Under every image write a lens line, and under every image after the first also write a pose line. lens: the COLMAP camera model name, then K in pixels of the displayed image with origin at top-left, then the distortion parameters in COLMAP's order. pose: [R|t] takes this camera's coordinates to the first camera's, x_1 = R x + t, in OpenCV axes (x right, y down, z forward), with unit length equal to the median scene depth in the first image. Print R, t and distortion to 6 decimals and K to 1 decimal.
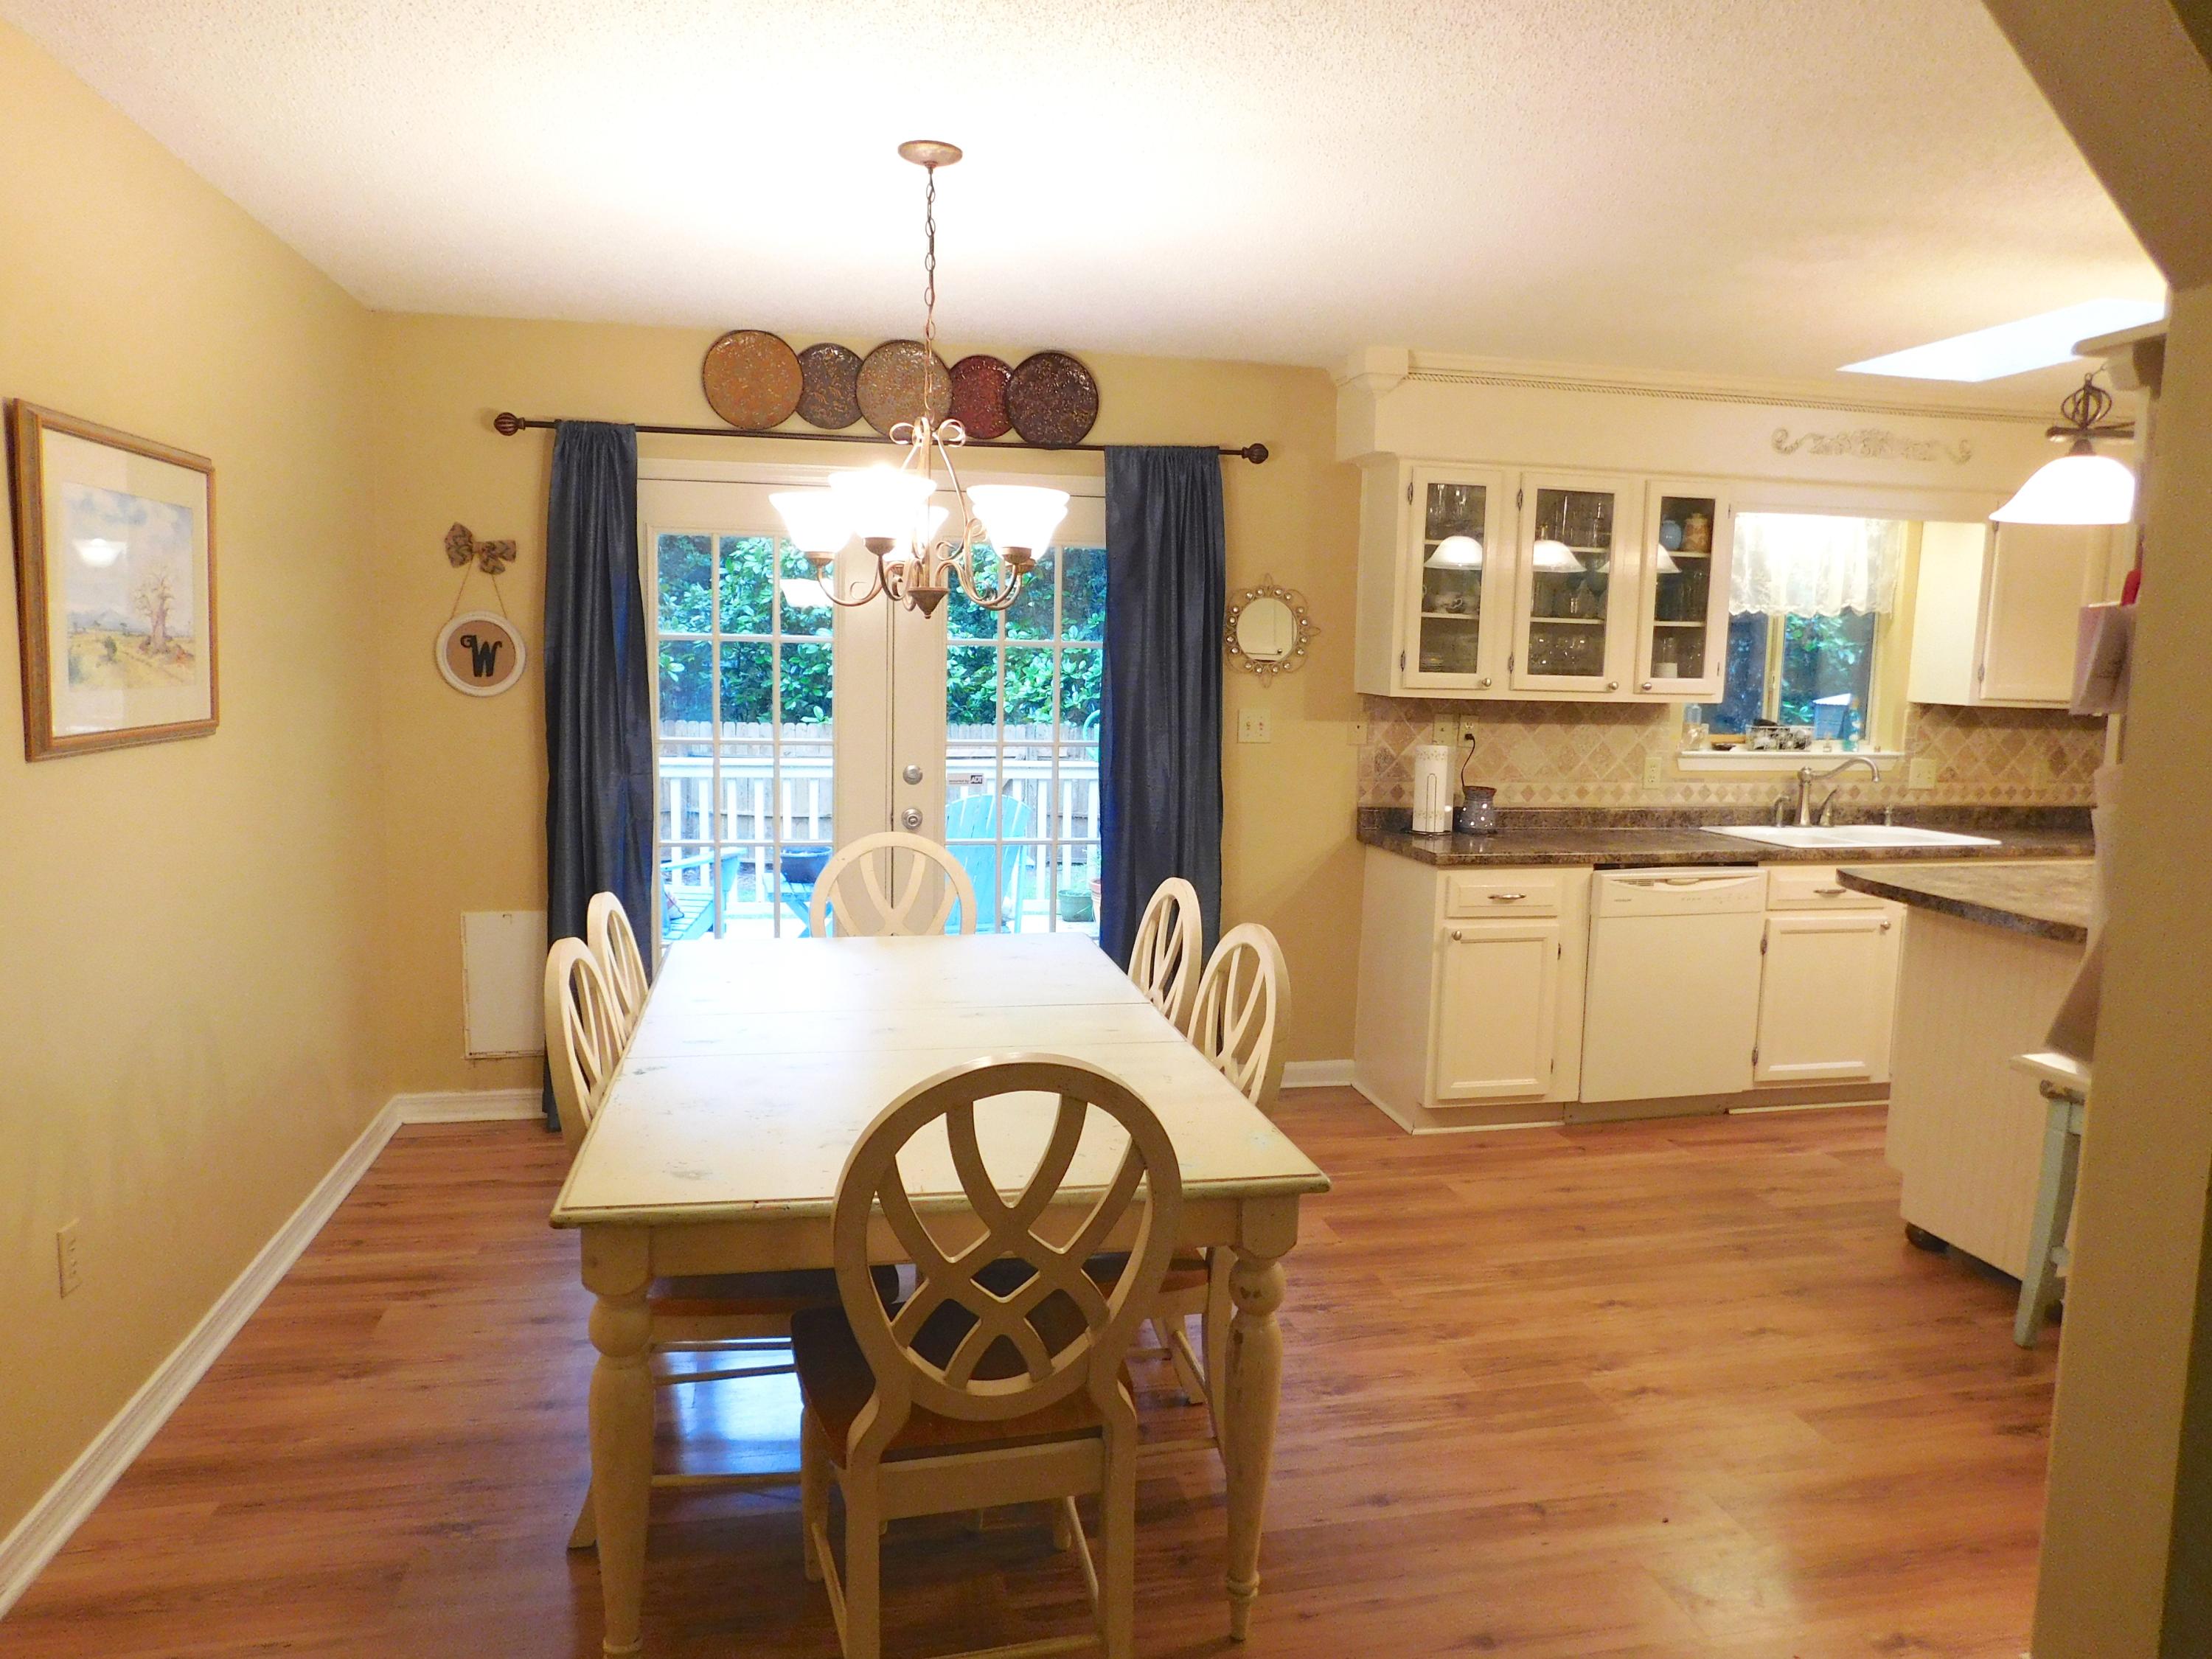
lens RADIAL K [[1469.9, 0, 1109.8], [0, 1469.9, 835.8], [0, 0, 1]] dist [-0.064498, 0.051825]
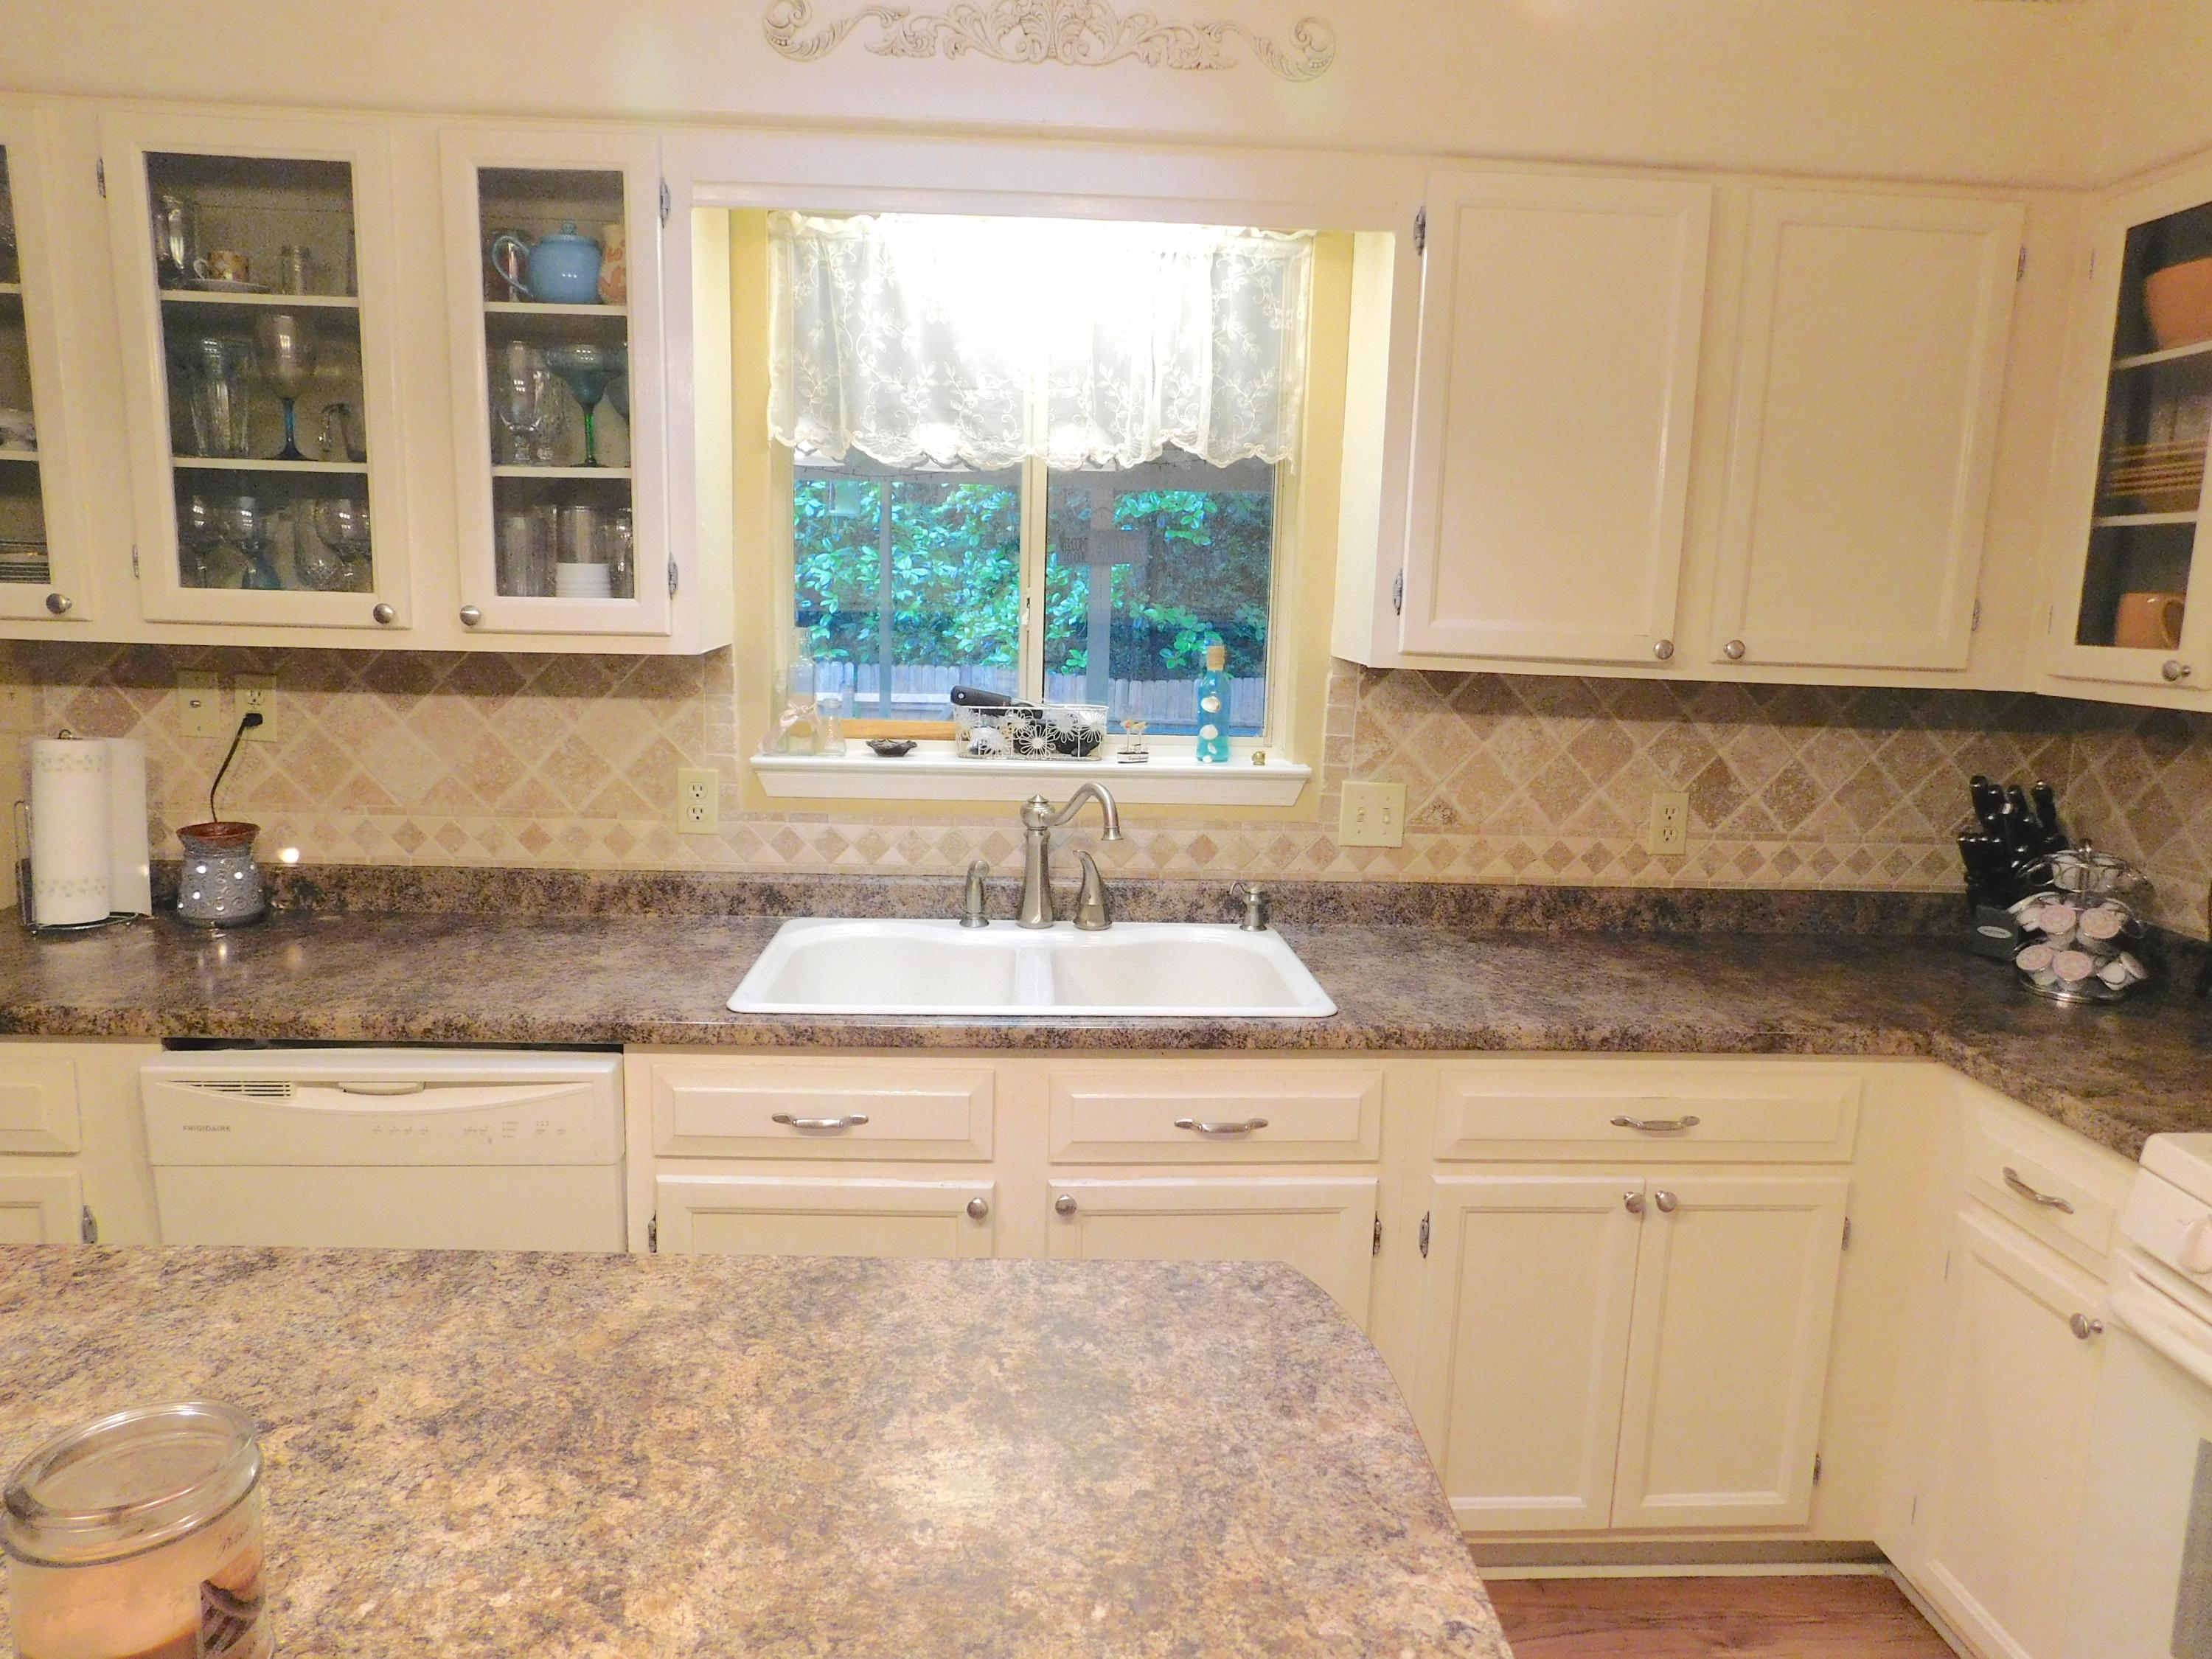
lens RADIAL K [[1469.9, 0, 1111.0], [0, 1469.9, 830.4], [0, 0, 1]] dist [-0.064498, 0.051825]
pose [[0.987352, 0.035054, -0.154620, 0.622038], [-0.029319, 0.998801, 0.039216, -0.060167], [0.155809, -0.034187, 0.987195, 0.591542]]
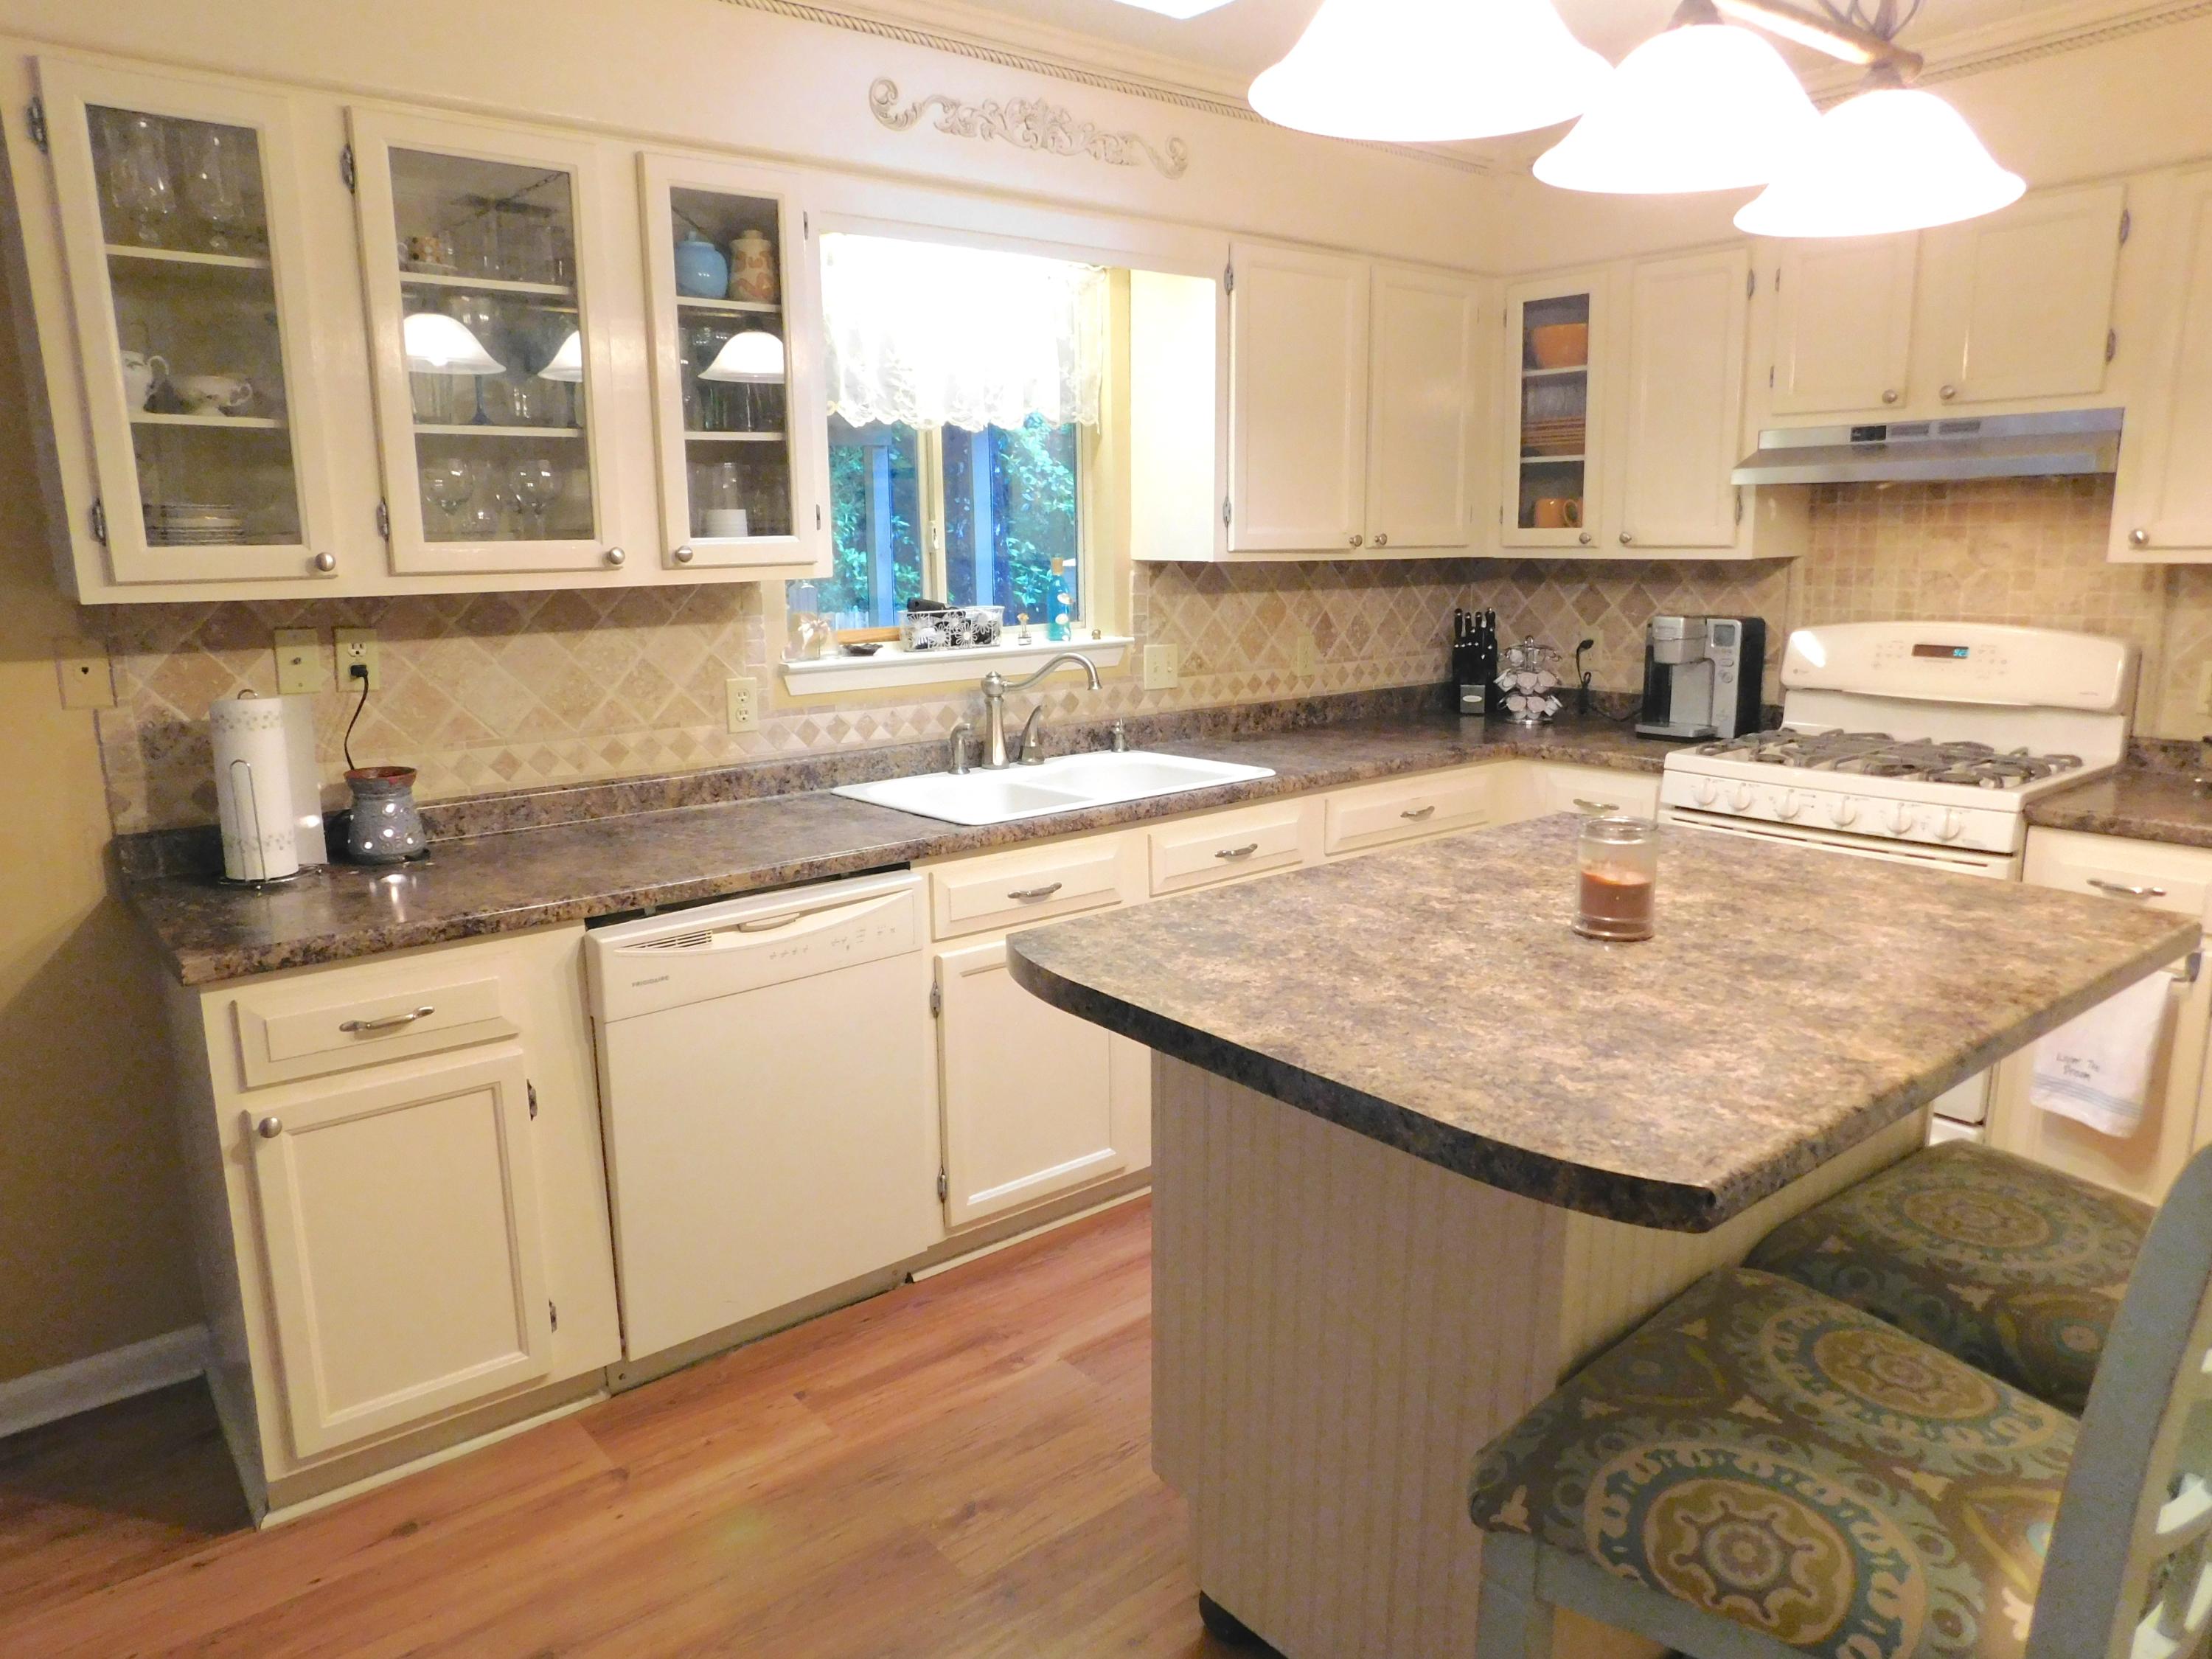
lens RADIAL K [[1469.9, 0, 1112.3], [0, 1469.9, 829.8], [0, 0, 1]] dist [-0.064498, 0.051825]
pose [[0.888121, -0.121219, 0.443335, 0.256620], [0.086695, 0.991461, 0.097415, -0.040495], [-0.451358, -0.048082, 0.891047, 0.444240]]
